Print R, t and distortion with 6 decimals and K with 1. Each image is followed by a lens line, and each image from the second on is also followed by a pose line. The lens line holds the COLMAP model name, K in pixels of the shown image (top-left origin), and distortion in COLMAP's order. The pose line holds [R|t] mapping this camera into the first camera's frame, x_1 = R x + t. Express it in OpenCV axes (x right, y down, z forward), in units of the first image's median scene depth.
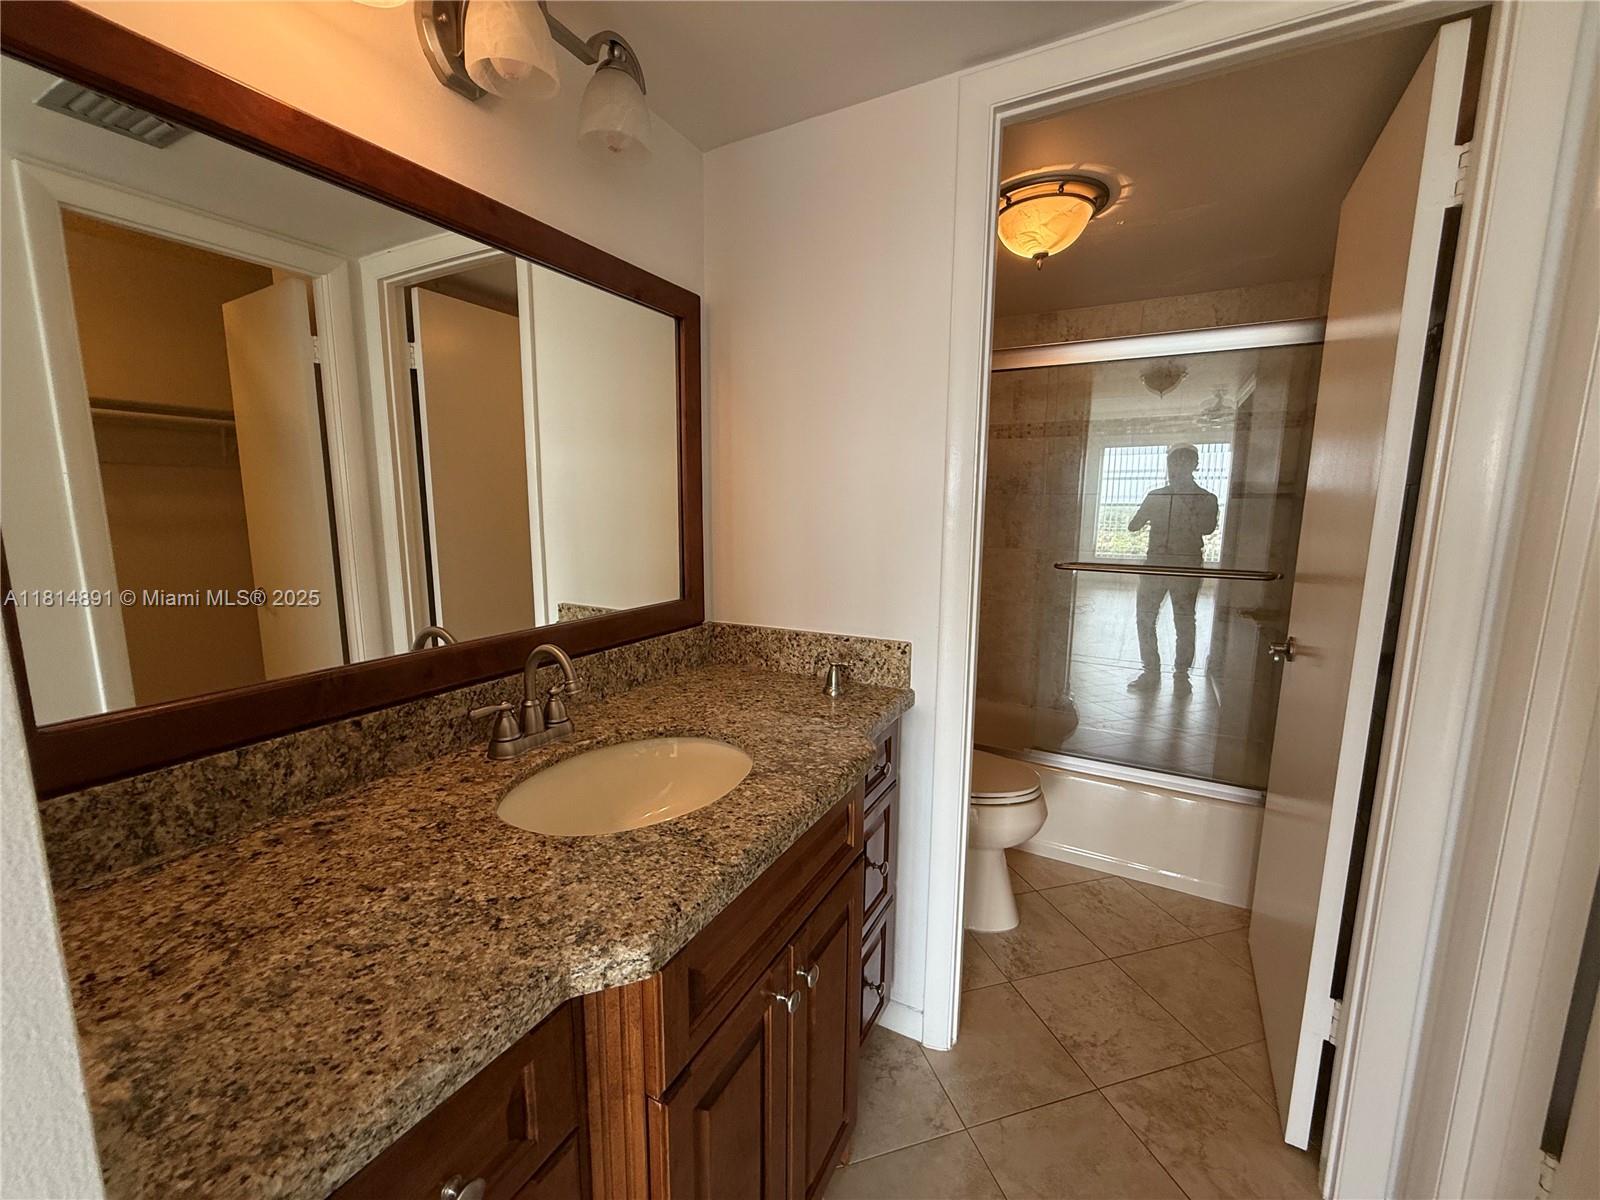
lens RADIAL K [[641.2, 0, 800.6], [0, 641.2, 600.1], [0, 0, 1]] dist [0.001944, -0.000278]
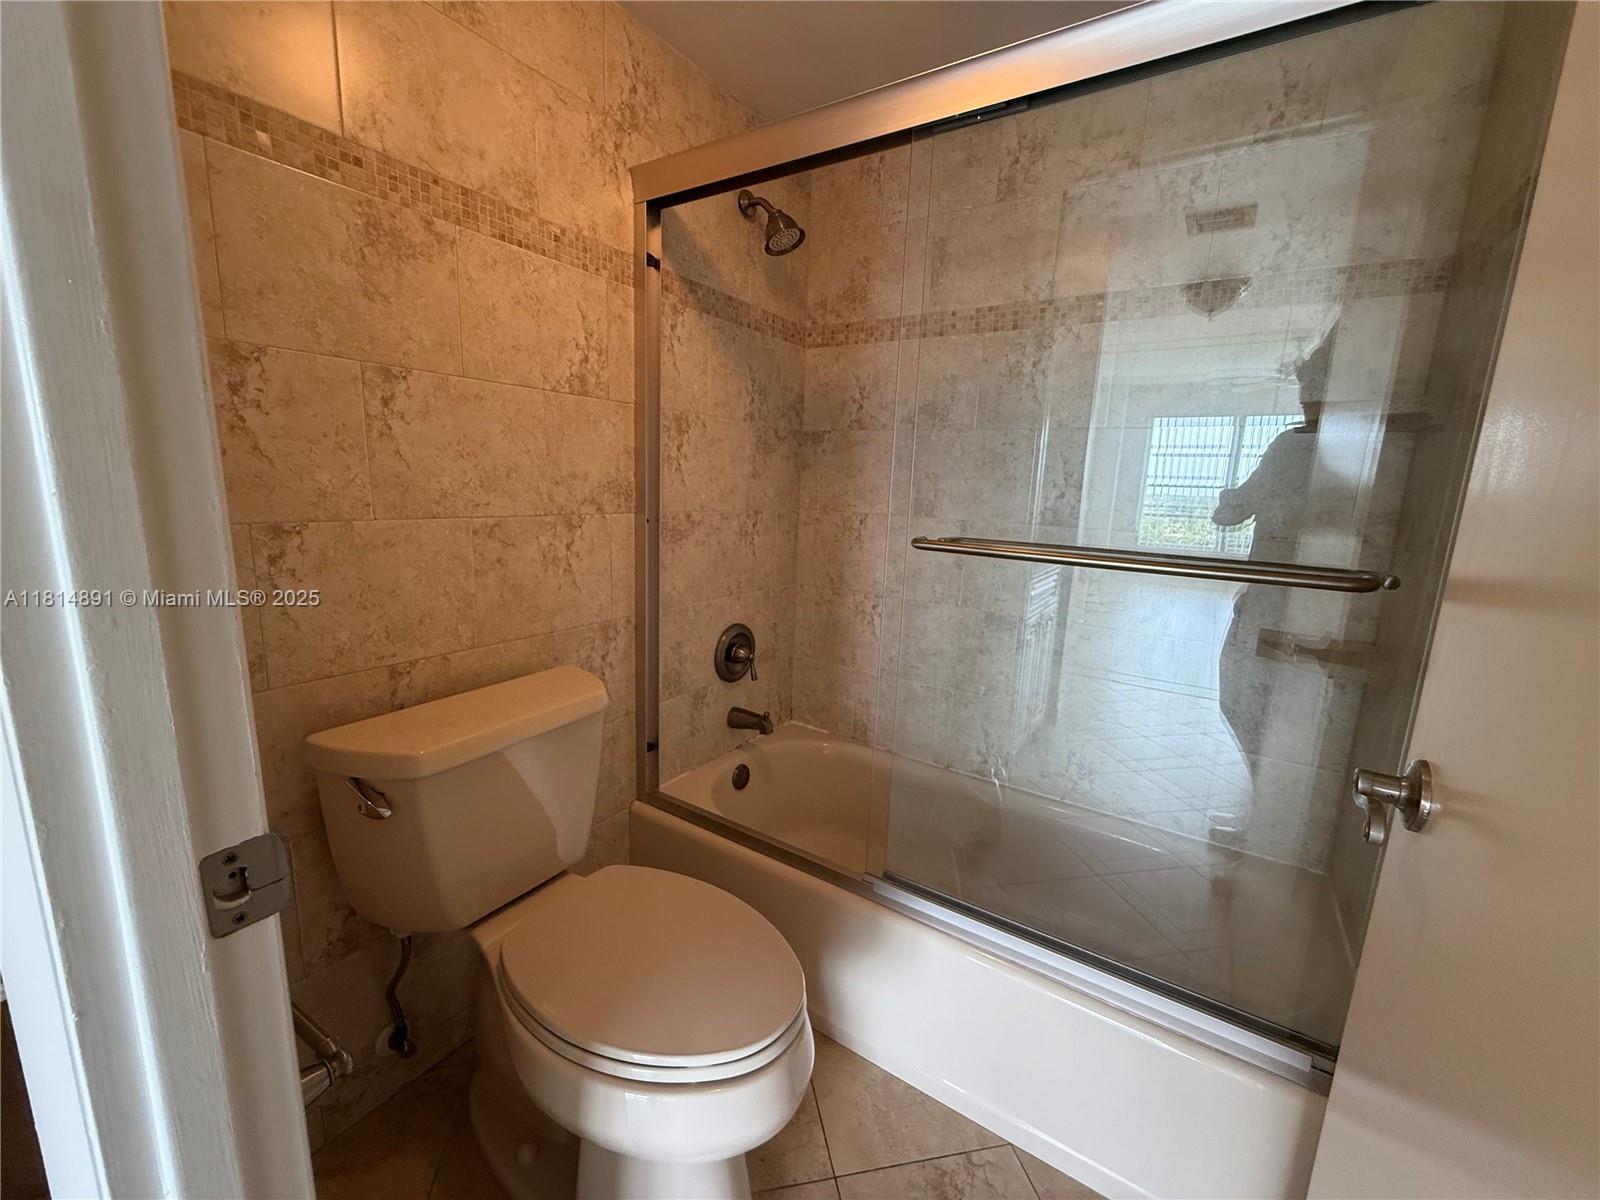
lens RADIAL K [[641.2, 0, 804.0], [0, 641.2, 595.5], [0, 0, 1]] dist [0.001944, -0.000278]
pose [[0.996279, 0.045647, -0.073112, 0.266467], [-0.043852, 0.998701, 0.025965, -0.015802], [0.074202, -0.022663, 0.996986, 0.371662]]
